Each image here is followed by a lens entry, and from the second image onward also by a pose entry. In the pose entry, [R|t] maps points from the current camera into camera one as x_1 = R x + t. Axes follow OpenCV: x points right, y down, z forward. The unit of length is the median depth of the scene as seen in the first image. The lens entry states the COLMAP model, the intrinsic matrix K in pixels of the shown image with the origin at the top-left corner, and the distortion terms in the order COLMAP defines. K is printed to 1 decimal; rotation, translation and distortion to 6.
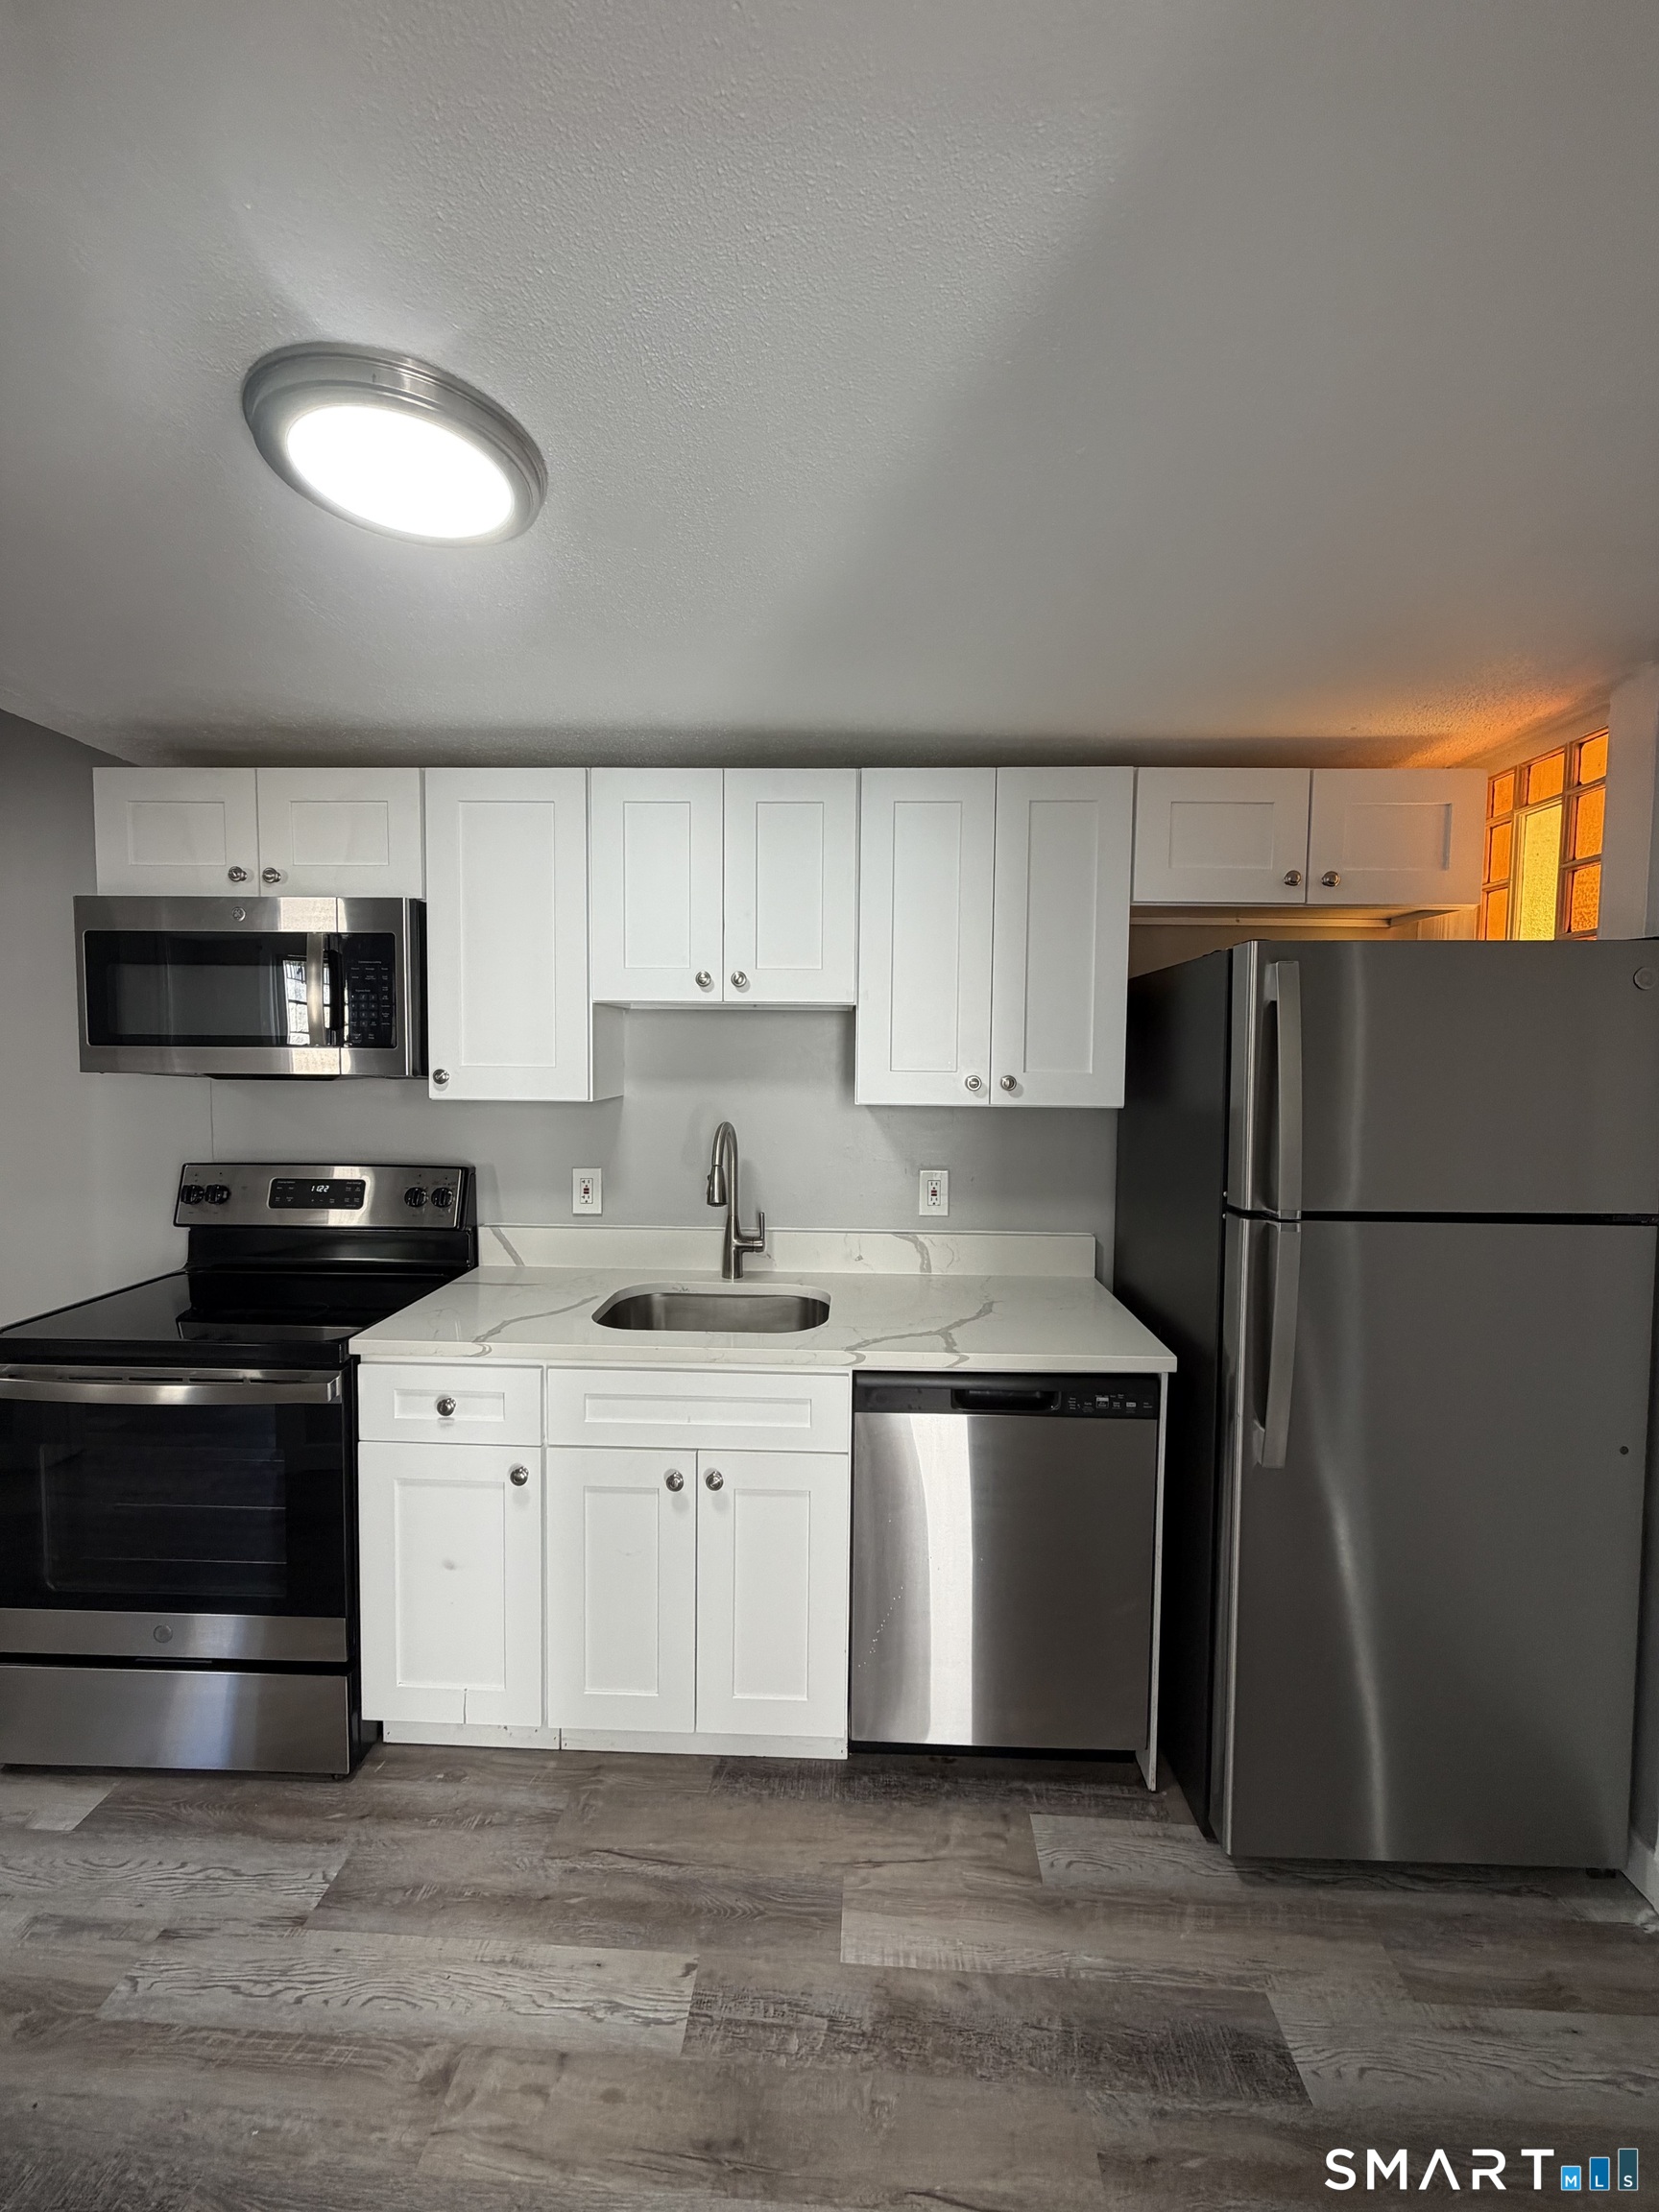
lens RADIAL K [[883.7, 0, 829.2], [0, 883.7, 1096.8], [0, 0, 1]] dist [-0.001554, 0.000451]
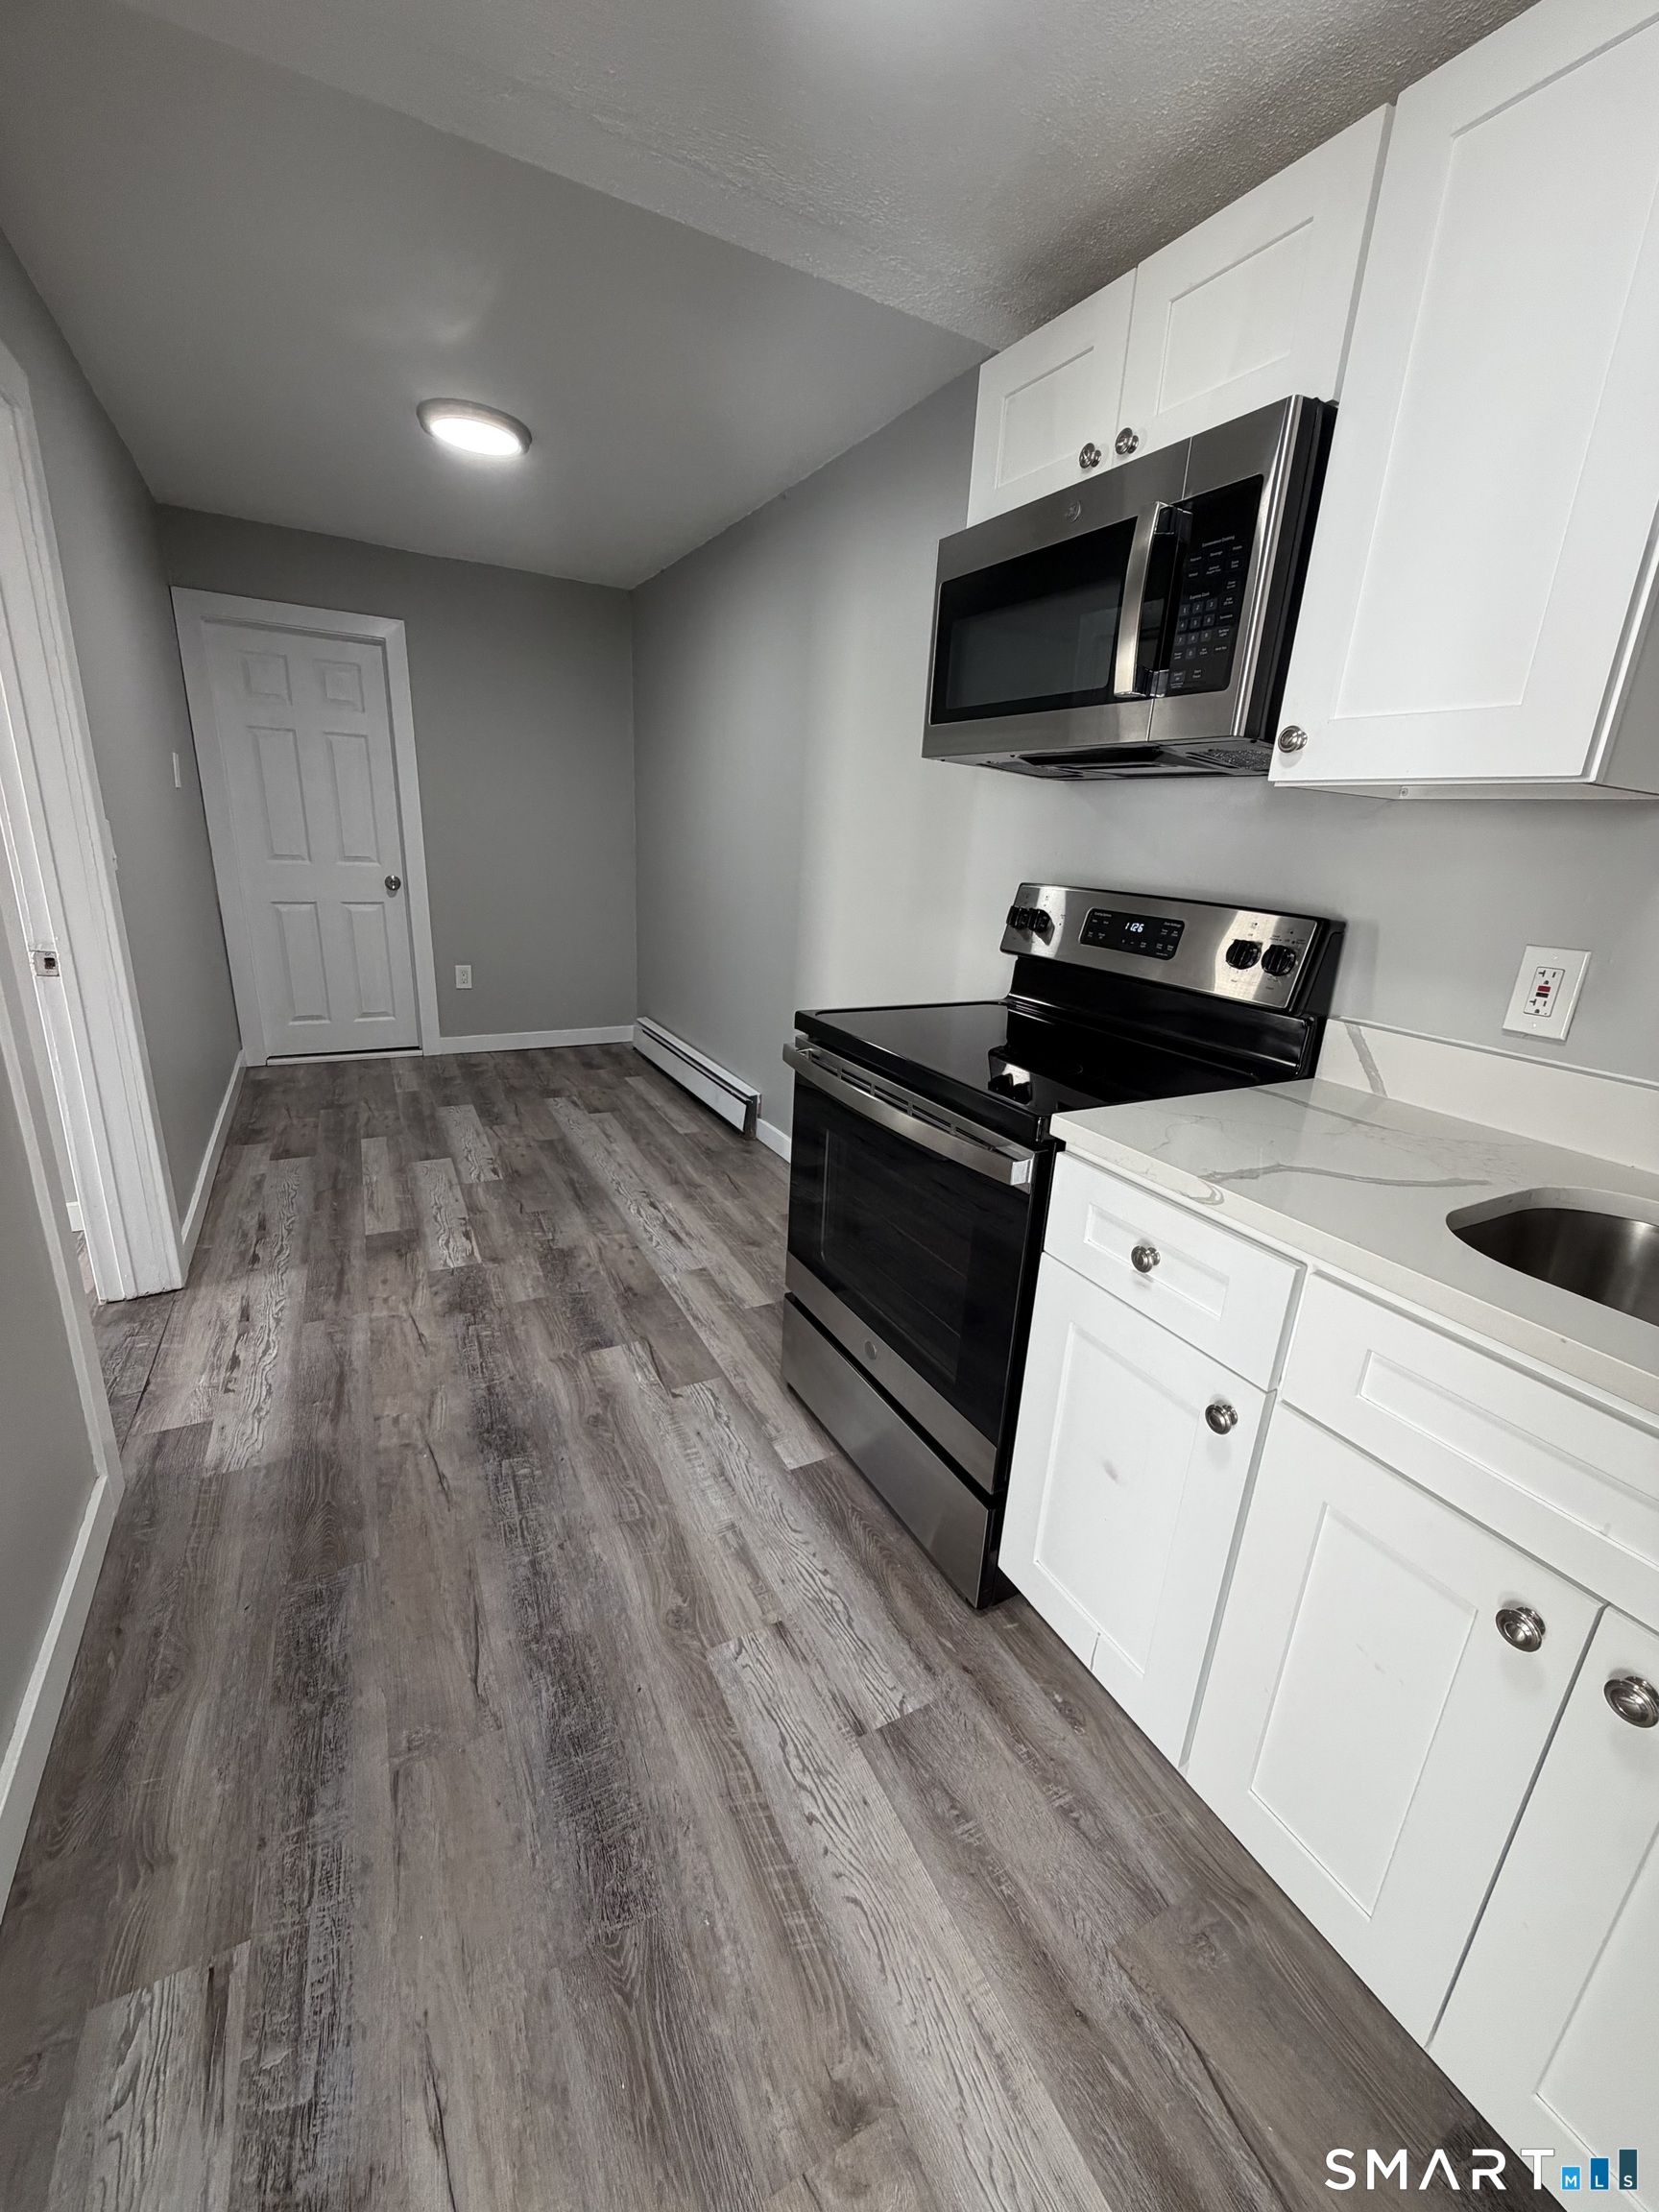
lens RADIAL K [[883.7, 0, 829.2], [0, 883.7, 1096.8], [0, 0, 1]] dist [-0.001554, 0.000451]
pose [[0.510896, 0.268532, -0.816625, -0.060517], [-0.093750, 0.961697, 0.257585, 0.095490], [0.854515, -0.055041, 0.516502, 0.481940]]
